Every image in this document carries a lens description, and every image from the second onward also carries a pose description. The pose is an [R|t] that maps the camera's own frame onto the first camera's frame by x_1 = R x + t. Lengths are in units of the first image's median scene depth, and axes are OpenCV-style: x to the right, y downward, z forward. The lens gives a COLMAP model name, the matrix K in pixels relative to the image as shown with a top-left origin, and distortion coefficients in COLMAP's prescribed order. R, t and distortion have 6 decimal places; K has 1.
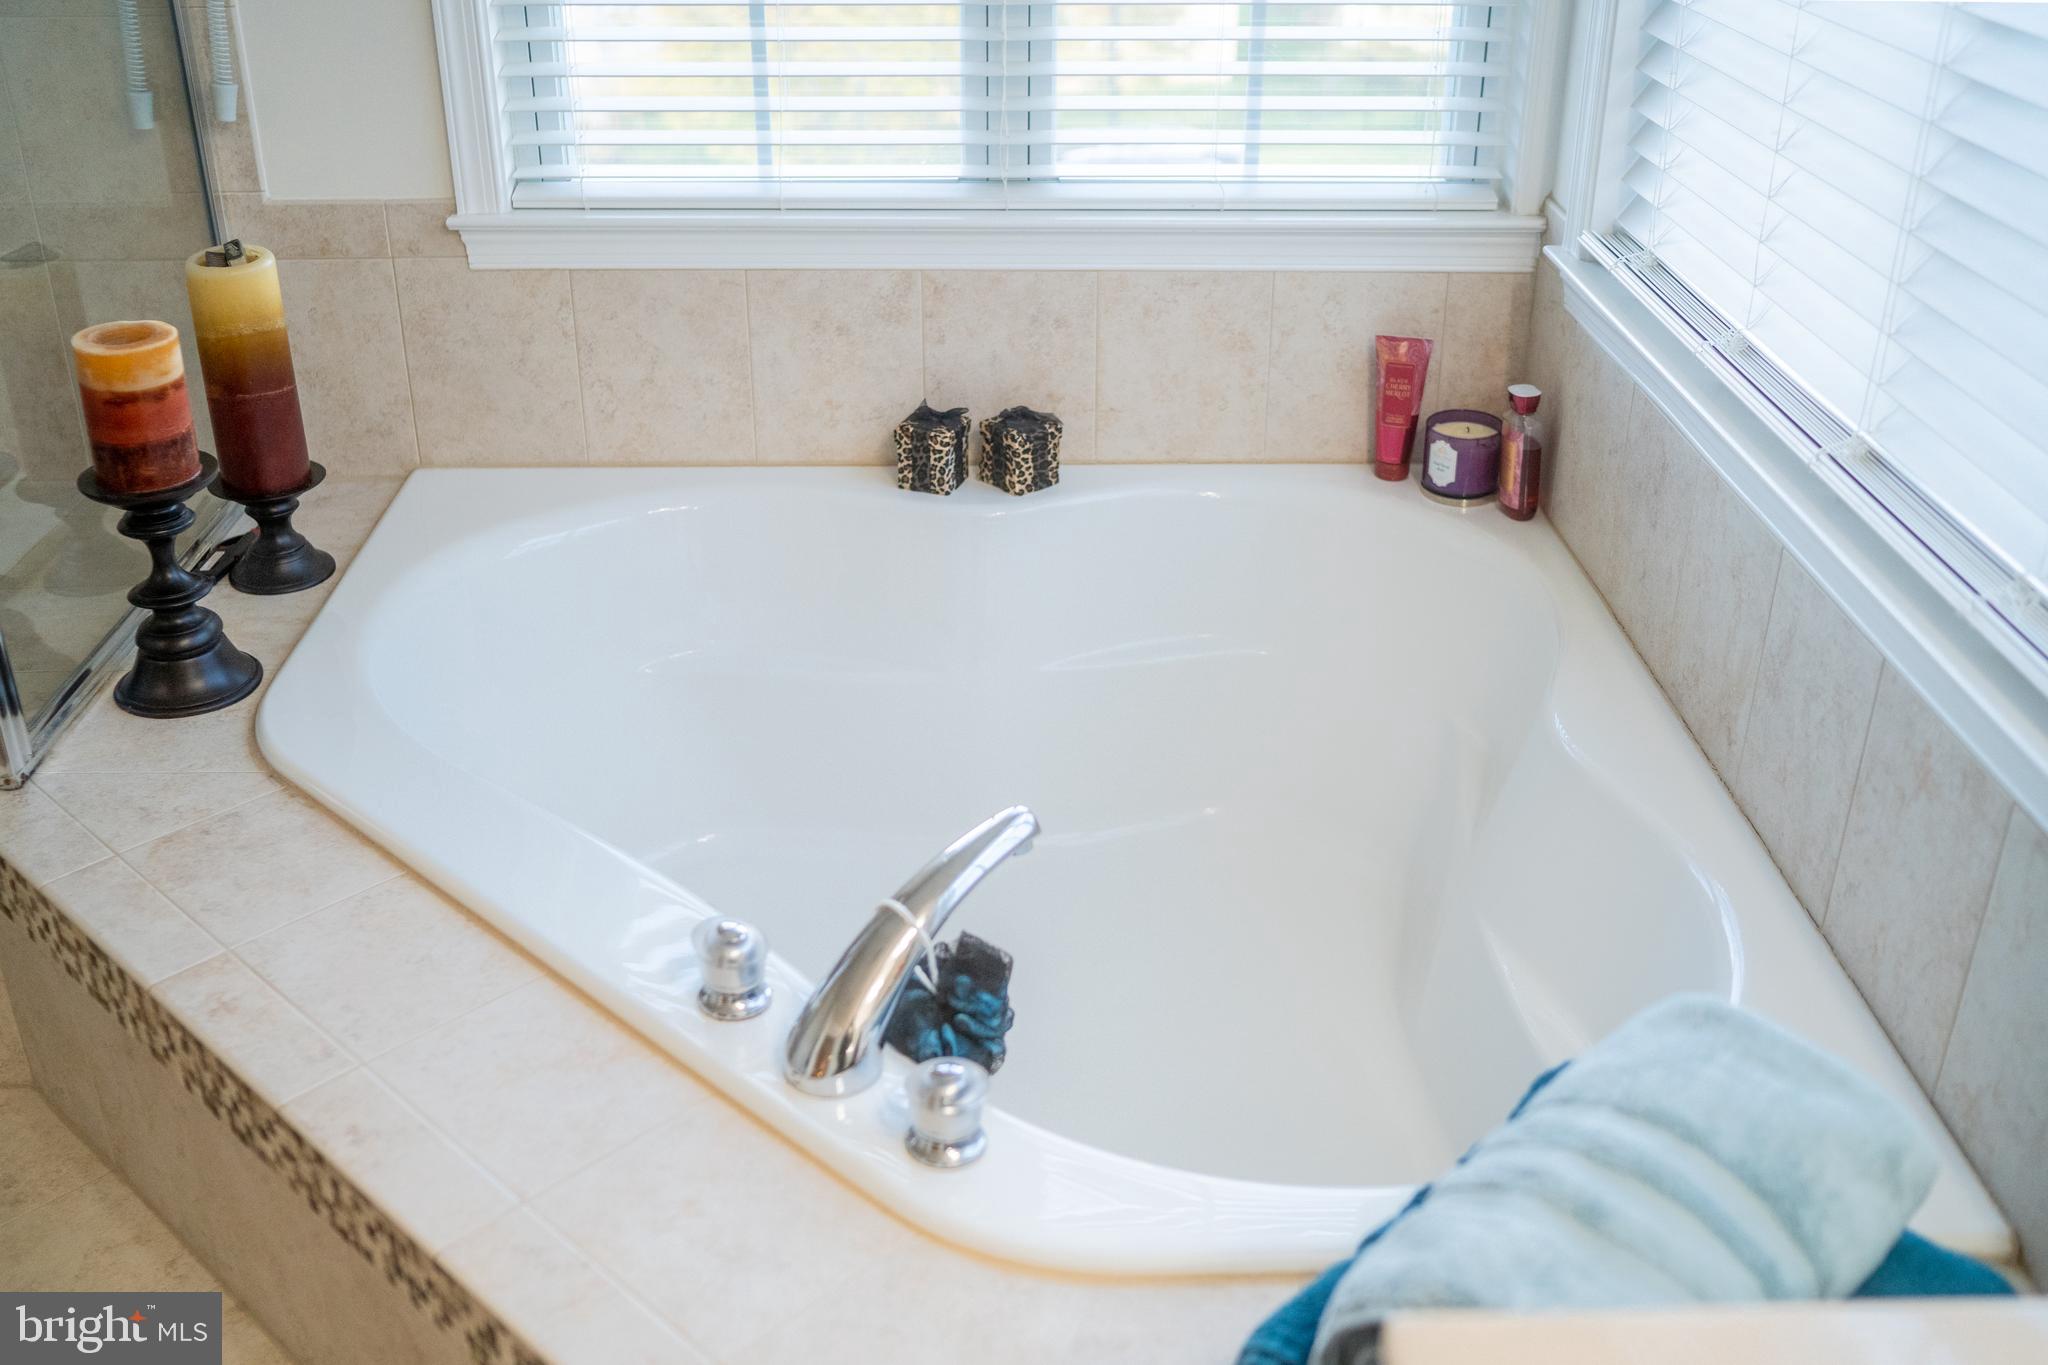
lens RADIAL K [[1984.5, 0, 1045.2], [0, 1984.5, 696.2], [0, 0, 1]] dist [-0.062470, 0.000000]
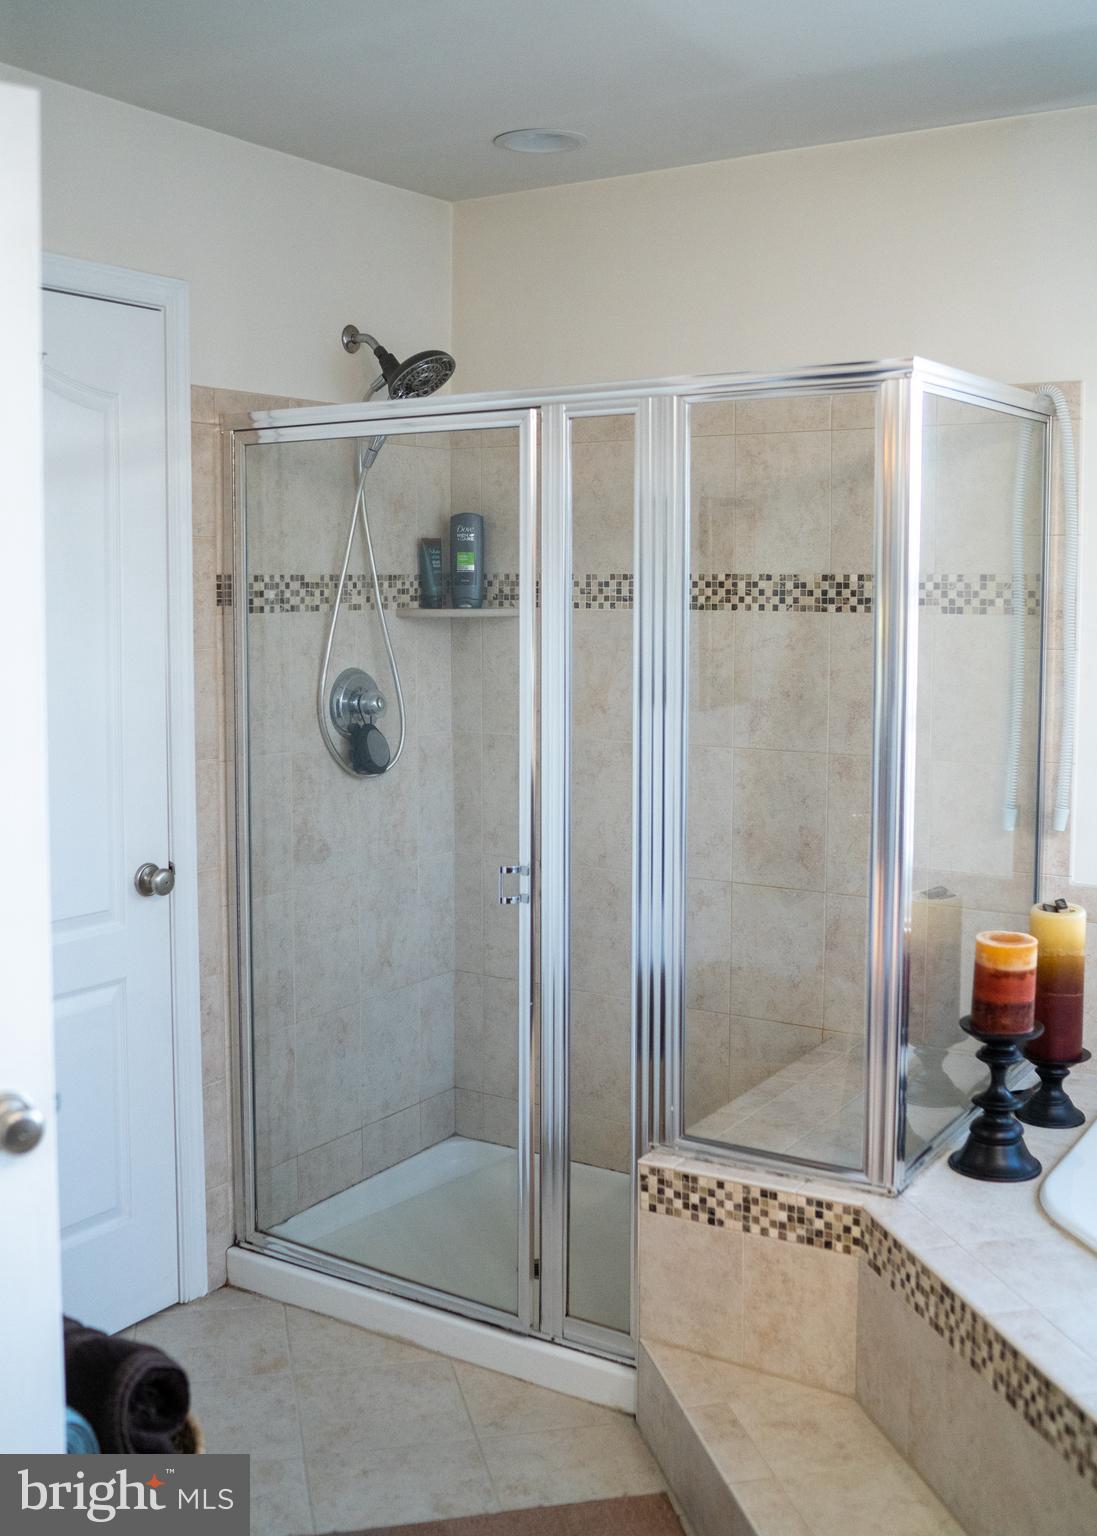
lens RADIAL K [[1606.7, 0, 560.0], [0, 1606.7, 700.2], [0, 0, 1]] dist [-0.049086, 0.000000]
pose [[0.826084, 0.037062, -0.562327, -0.025557], [-0.257208, 0.912640, -0.317699, 0.158645], [0.501428, 0.407081, 0.763450, -0.310339]]
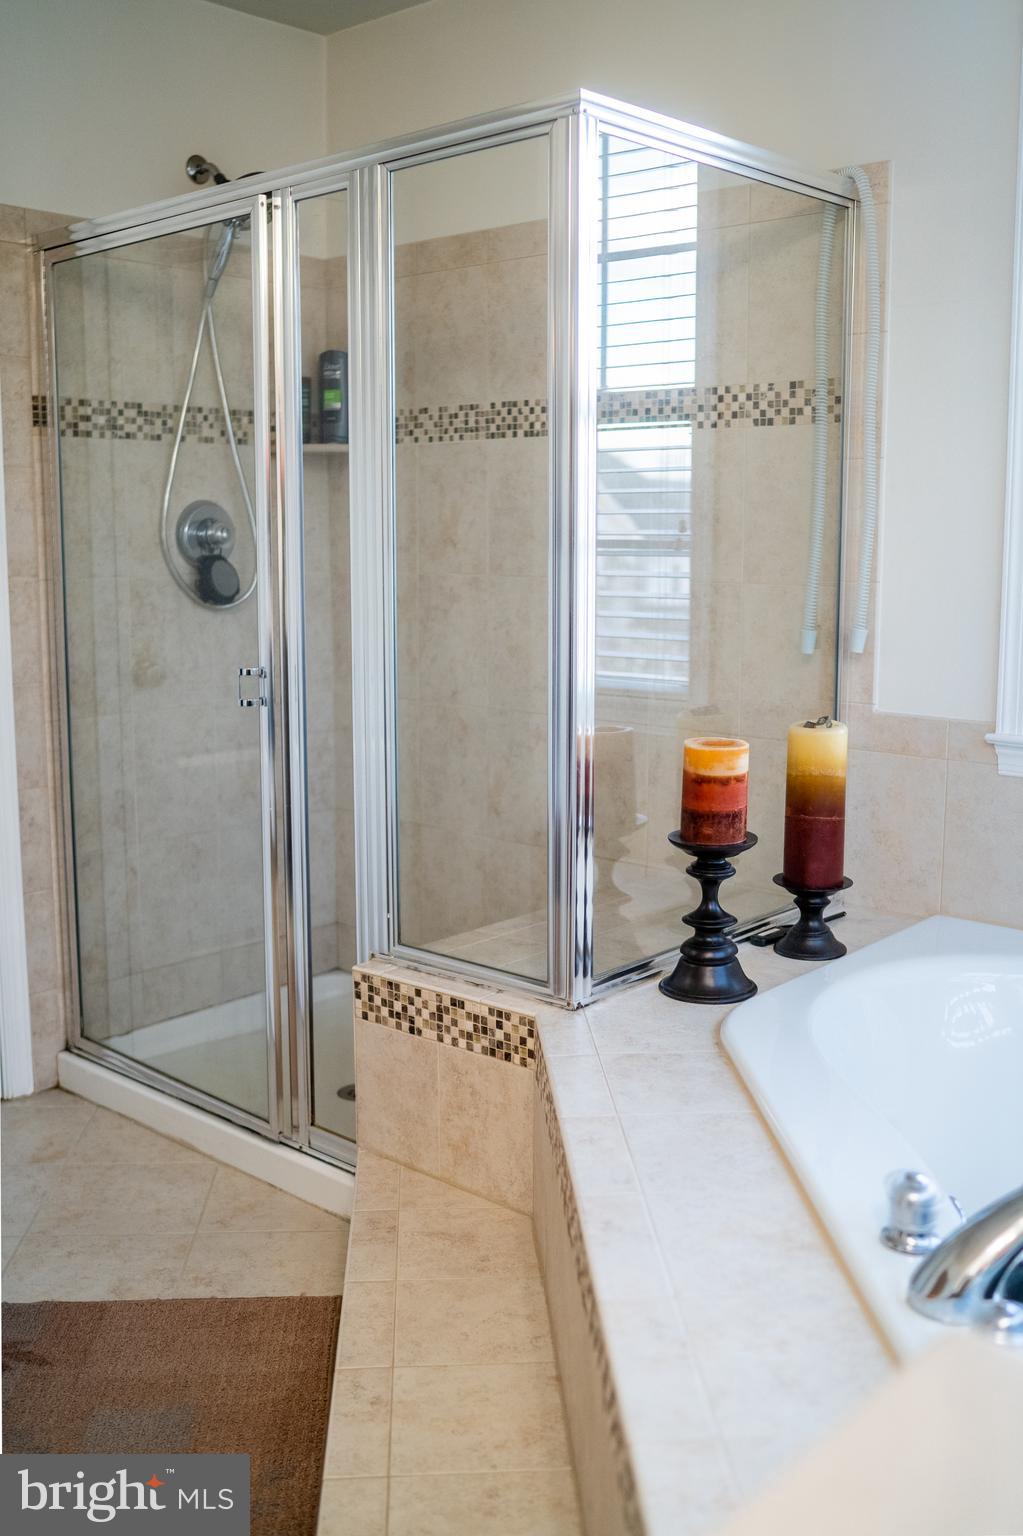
lens RADIAL K [[1488.4, 0, 522.9], [0, 1488.4, 733.6], [0, 0, 1]] dist [-0.062470, 0.000000]
pose [[0.731497, 0.089979, -0.675881, 0.204952], [-0.313441, 0.924685, -0.216131, 0.107826], [0.605530, 0.369948, 0.704608, 0.076361]]
